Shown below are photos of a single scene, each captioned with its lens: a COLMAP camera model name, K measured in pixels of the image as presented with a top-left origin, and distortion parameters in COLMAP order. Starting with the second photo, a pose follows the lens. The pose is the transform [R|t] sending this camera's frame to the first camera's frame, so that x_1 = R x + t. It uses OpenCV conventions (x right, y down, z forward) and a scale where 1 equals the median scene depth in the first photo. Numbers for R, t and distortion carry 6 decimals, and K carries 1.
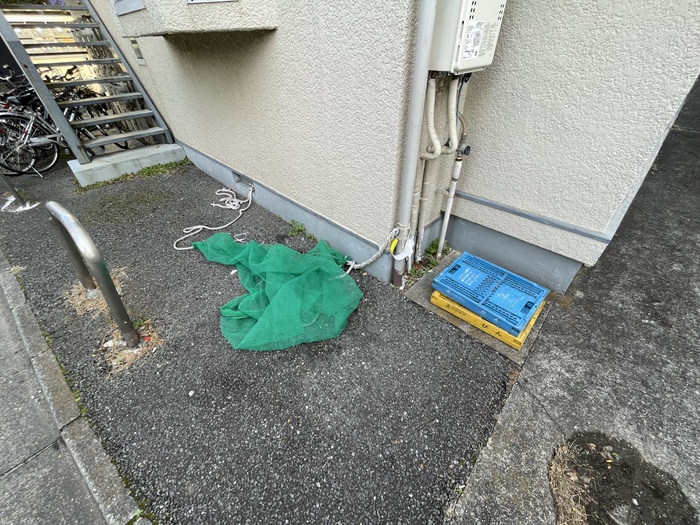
lens RADIAL K [[284.4, 0, 350.0], [0, 284.4, 262.5], [0, 0, 1]] dist [-0.003809, 0.000213]
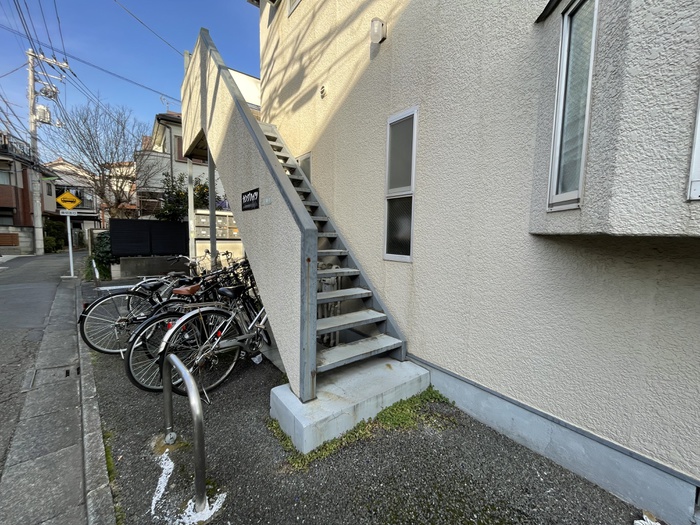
lens RADIAL K [[284.4, 0, 350.0], [0, 284.4, 262.5], [0, 0, 1]] dist [-0.003809, 0.000213]
pose [[0.991657, 0.054134, -0.116988, -1.405684], [-0.109142, 0.835504, -0.538536, -0.497463], [0.068590, 0.546811, 0.834442, 0.661090]]
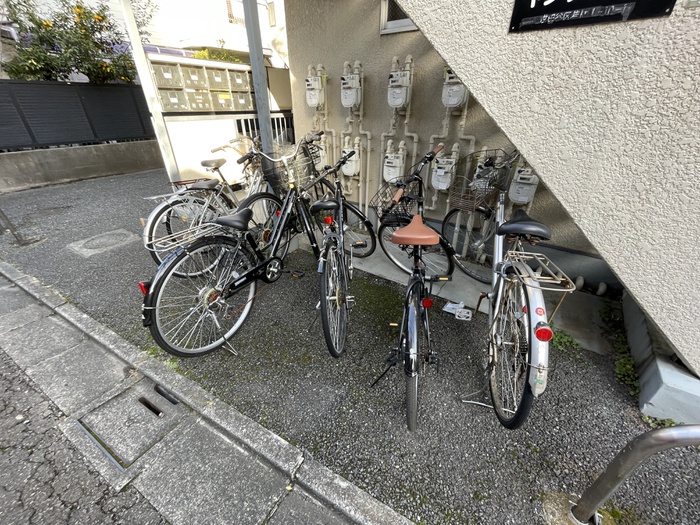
lens RADIAL K [[284.4, 0, 350.0], [0, 284.4, 262.5], [0, 0, 1]] dist [-0.003809, 0.000213]
pose [[0.984590, -0.063802, 0.162826, -2.585535], [0.089941, 0.983240, -0.158588, -0.869258], [-0.149979, 0.170789, 0.973826, 1.210060]]
